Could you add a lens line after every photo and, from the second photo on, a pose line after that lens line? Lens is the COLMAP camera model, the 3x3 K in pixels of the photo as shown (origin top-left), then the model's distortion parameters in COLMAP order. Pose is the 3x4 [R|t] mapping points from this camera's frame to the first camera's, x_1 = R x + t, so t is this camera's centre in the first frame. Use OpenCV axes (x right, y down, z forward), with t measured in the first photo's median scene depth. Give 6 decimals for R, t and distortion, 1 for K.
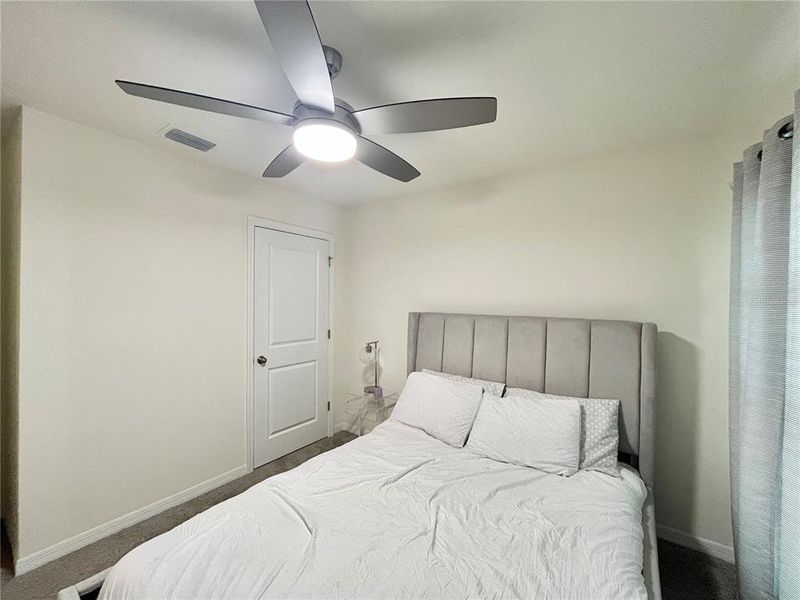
lens RADIAL K [[324.2, 0, 401.6], [0, 324.2, 297.3], [0, 0, 1]] dist [-0.001367, -0.000976]
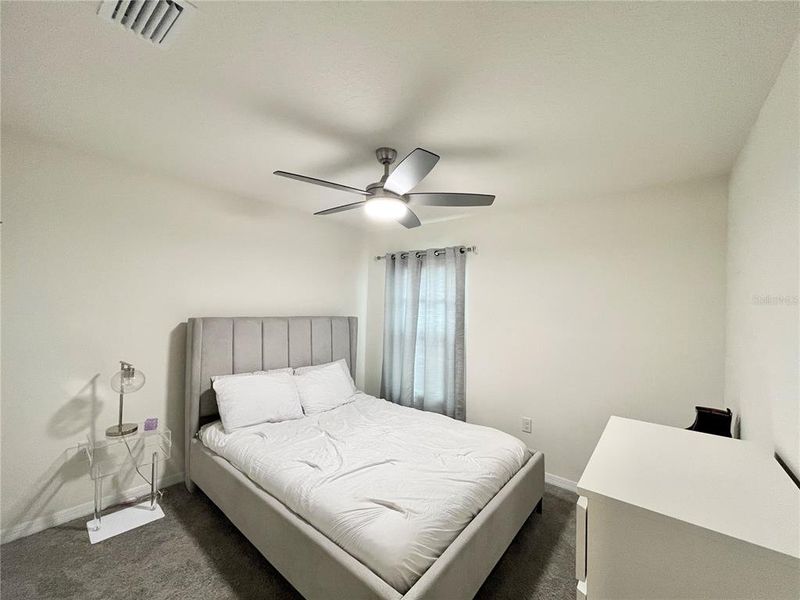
lens RADIAL K [[324.2, 0, 402.2], [0, 324.2, 297.8], [0, 0, 1]] dist [-0.001367, -0.000976]
pose [[0.050445, 0.007936, 0.998695, -0.987630], [-0.039750, 0.999192, -0.005932, -0.031685], [-0.997936, -0.039399, 0.050720, 0.465411]]
